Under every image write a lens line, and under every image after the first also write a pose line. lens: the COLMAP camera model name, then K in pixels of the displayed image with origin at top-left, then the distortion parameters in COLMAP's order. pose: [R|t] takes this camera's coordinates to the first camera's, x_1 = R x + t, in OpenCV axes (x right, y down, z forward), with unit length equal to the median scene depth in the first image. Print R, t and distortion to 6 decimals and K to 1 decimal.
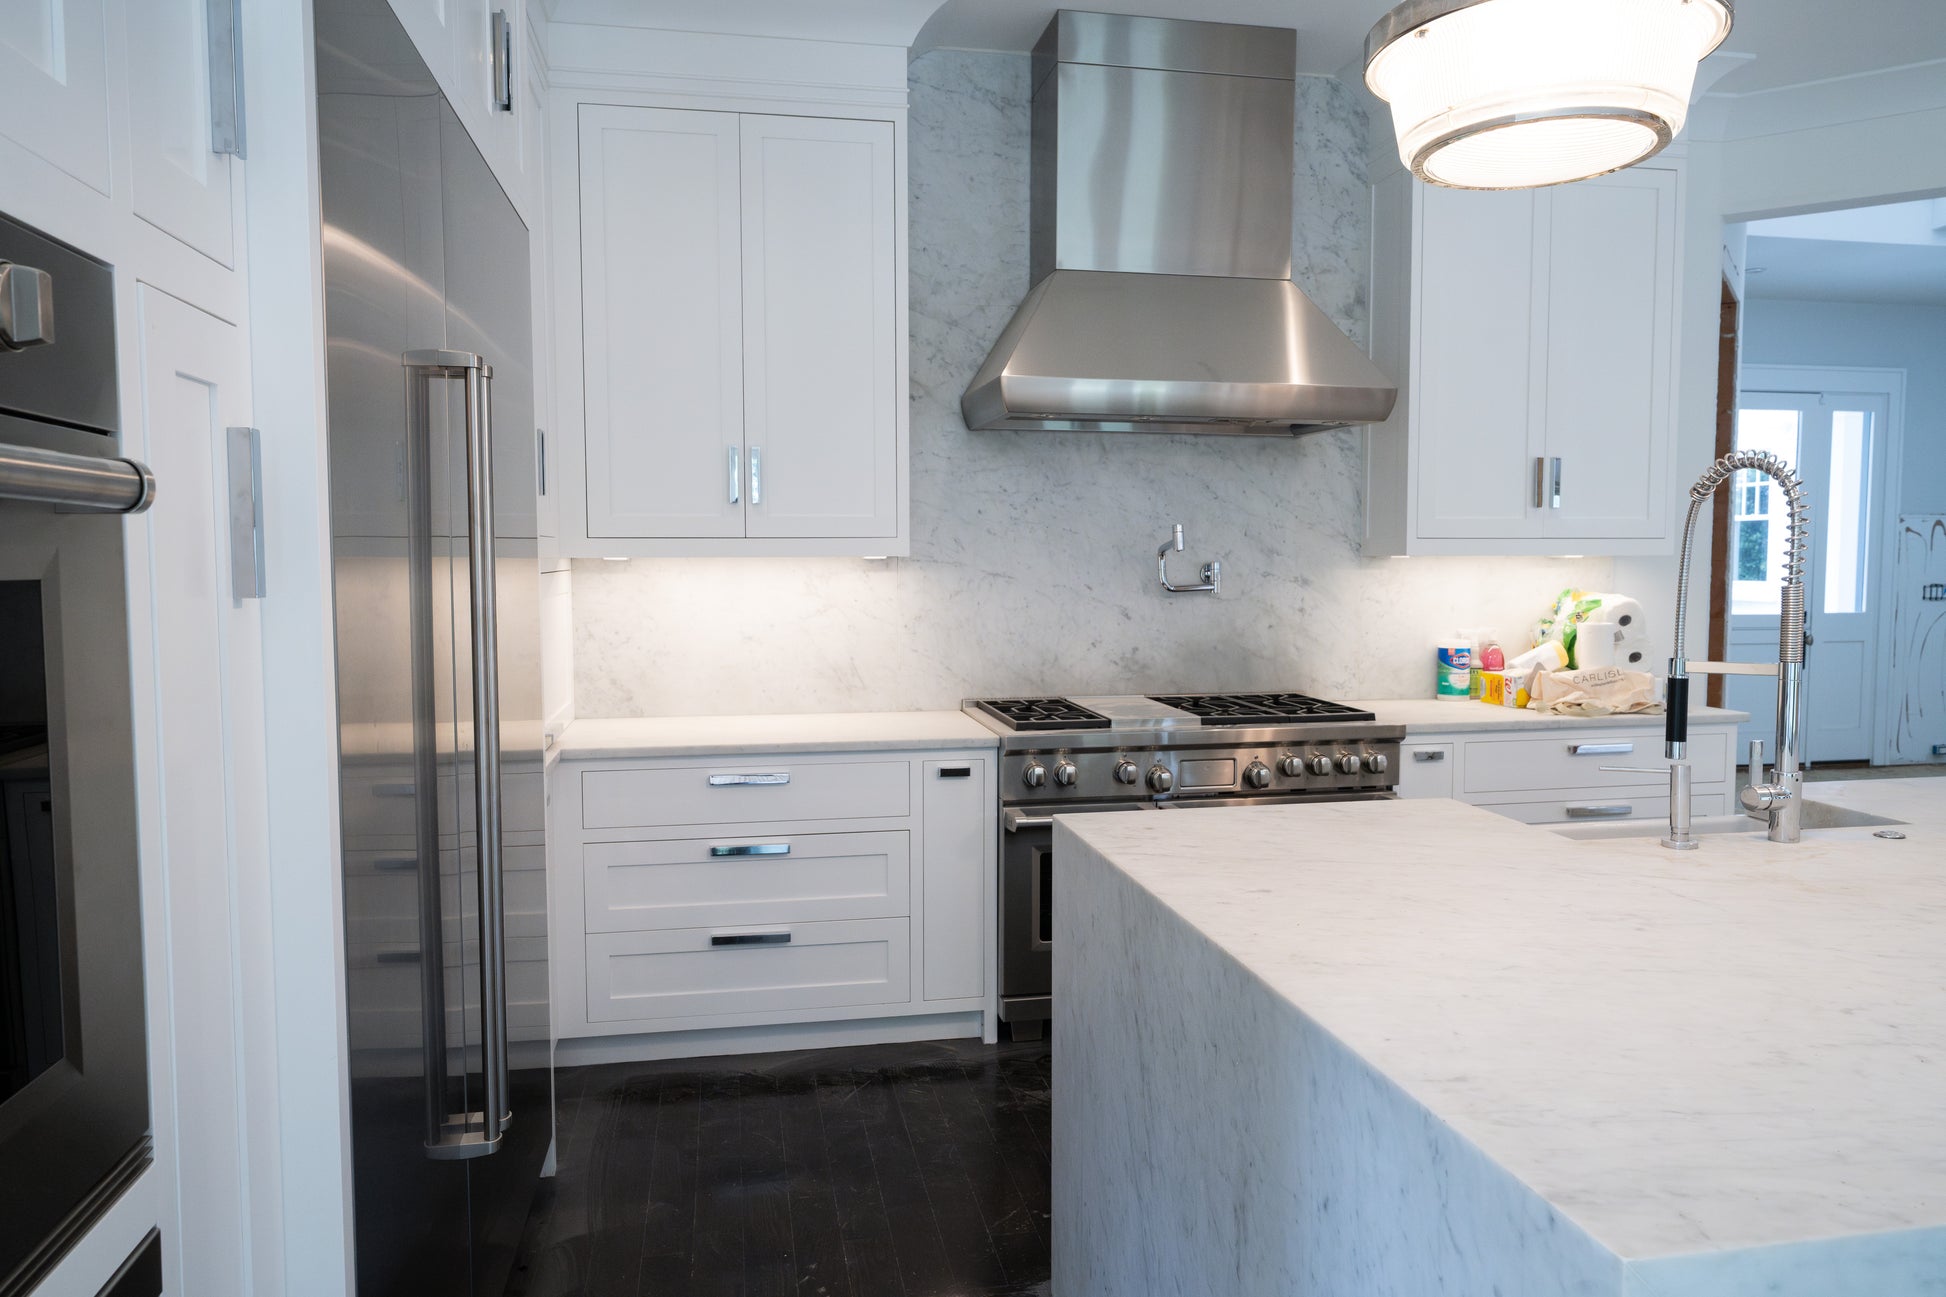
lens RADIAL K [[1315.3, 0, 975.8], [0, 1315.3, 631.1], [0, 0, 1]] dist [0.000748, 0.004447]
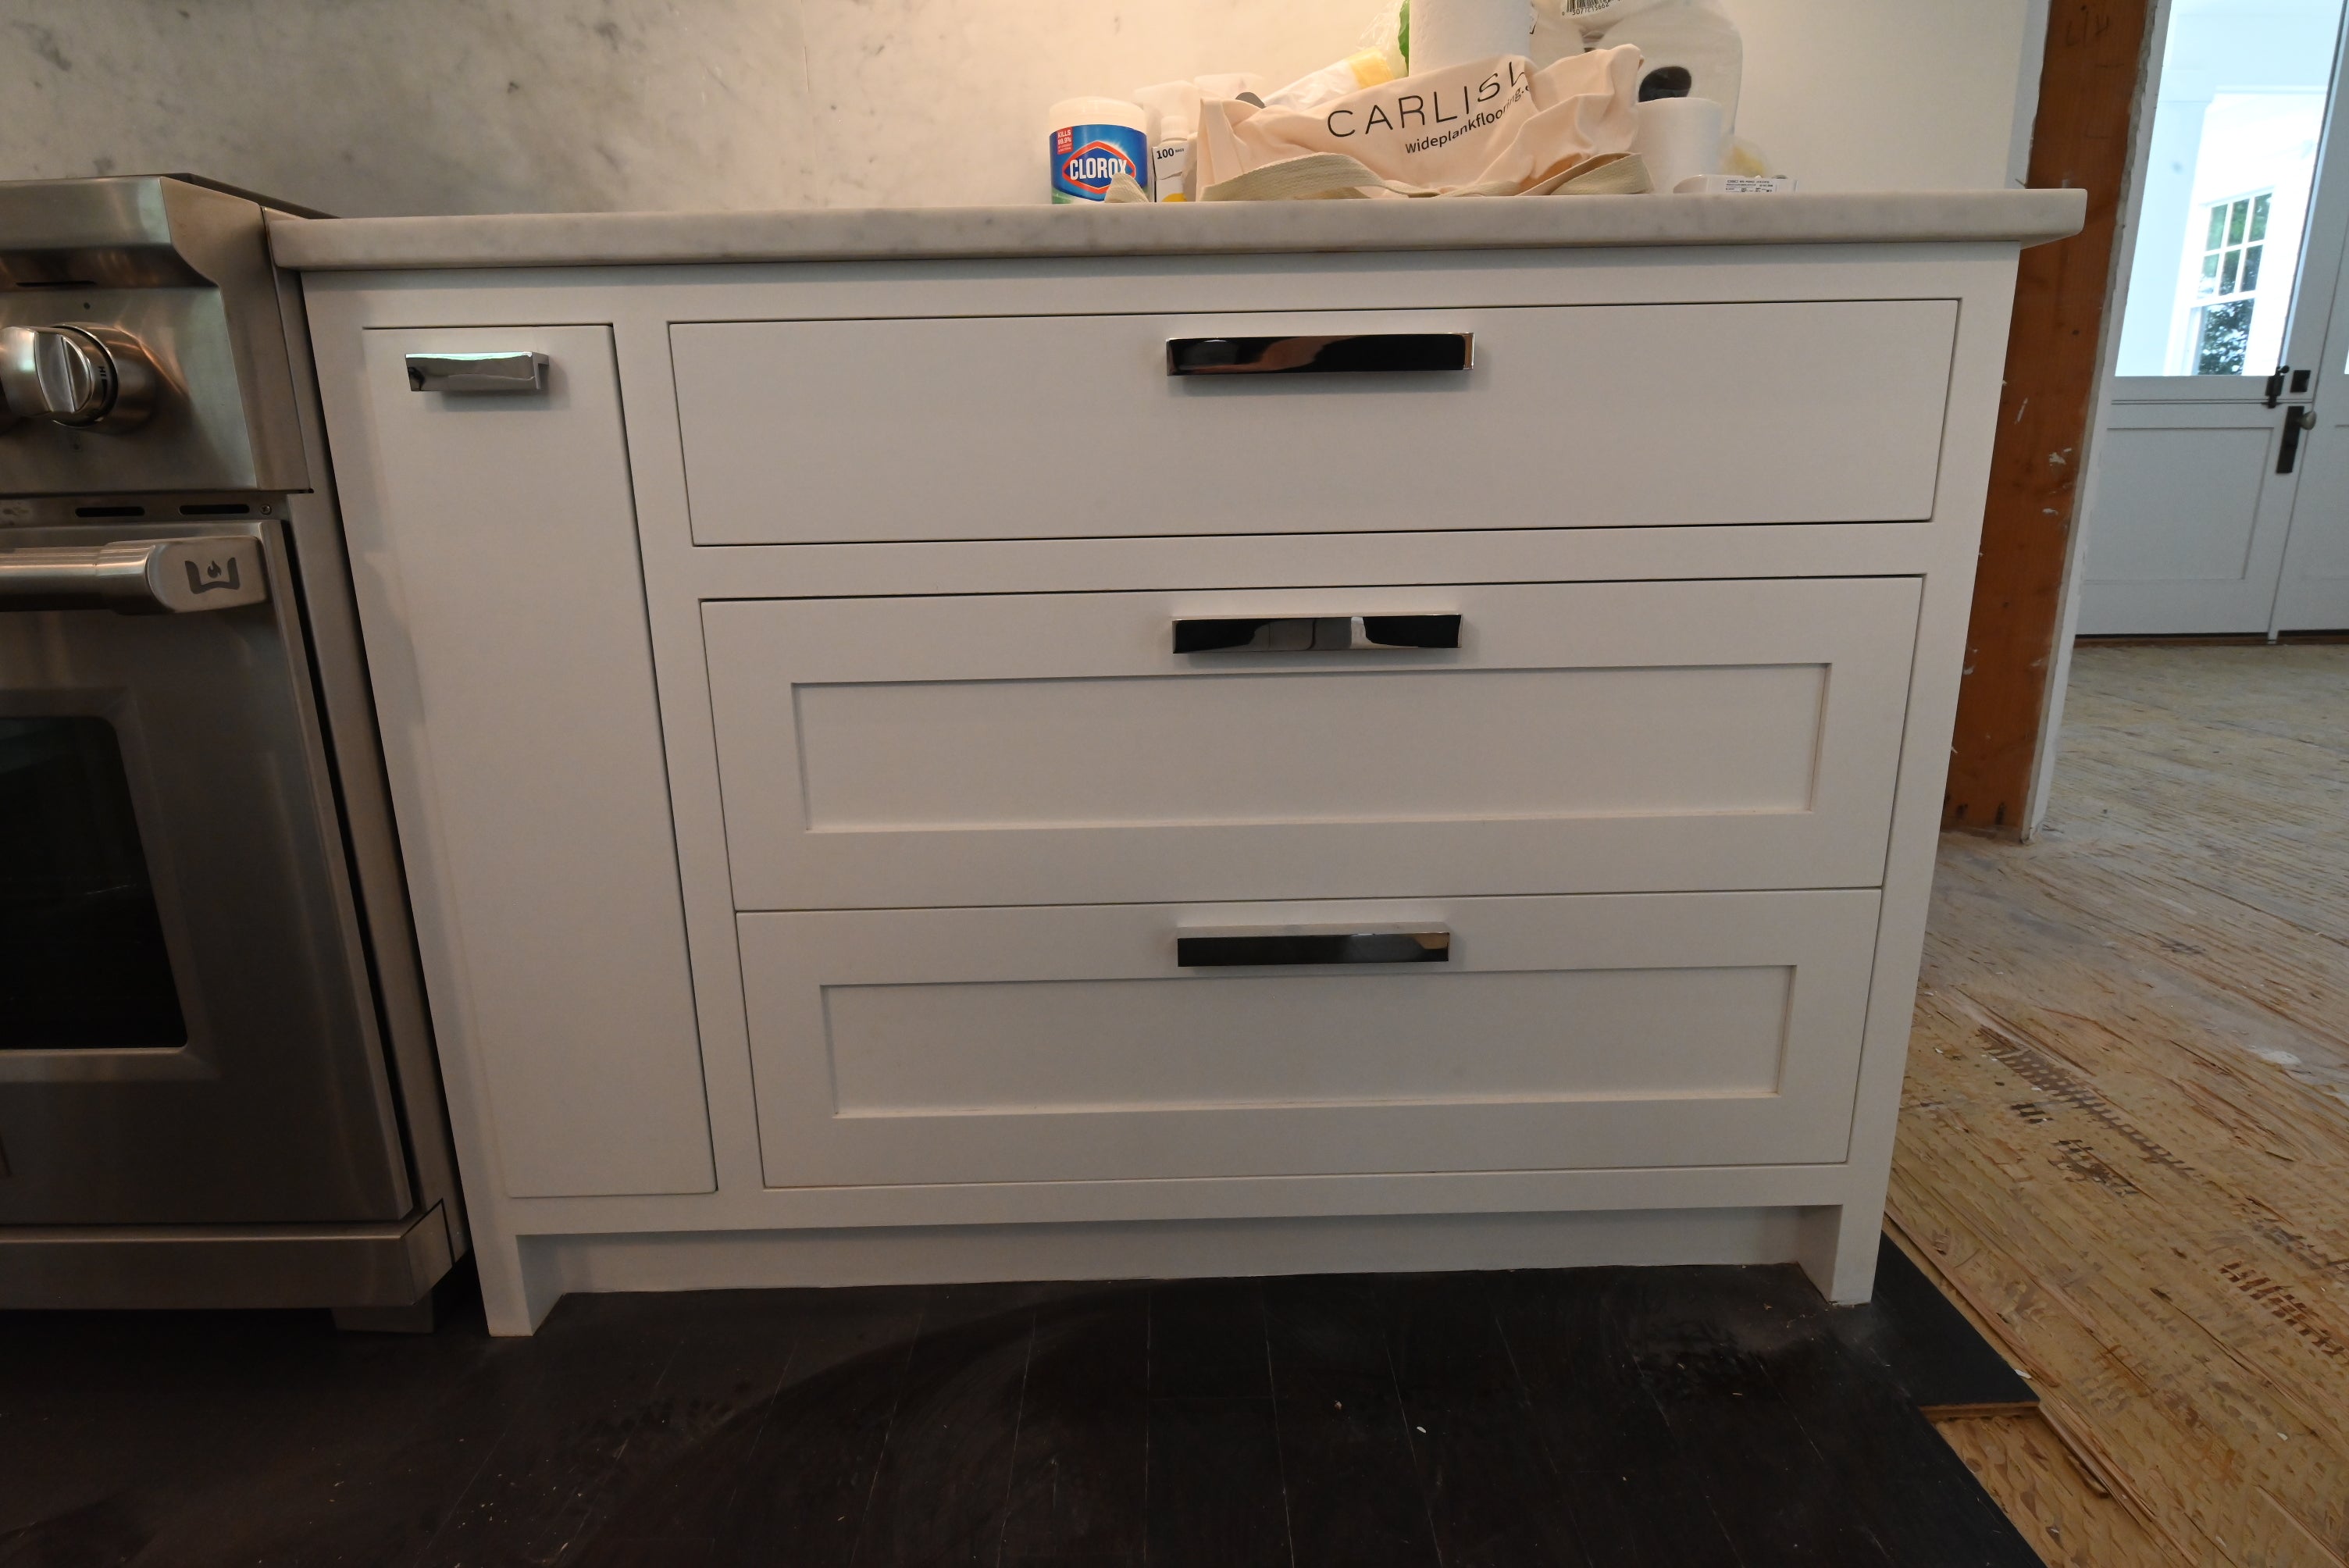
lens RADIAL K [[1159.2, 0, 1195.2], [0, 1159.2, 748.1], [0, 0, 1]] dist [-0.000534, -0.006440]
pose [[0.983639, 0.027541, -0.178032, 0.456846], [0.003920, 0.984738, 0.173996, 0.112030], [0.180107, -0.171848, 0.968519, 0.738680]]
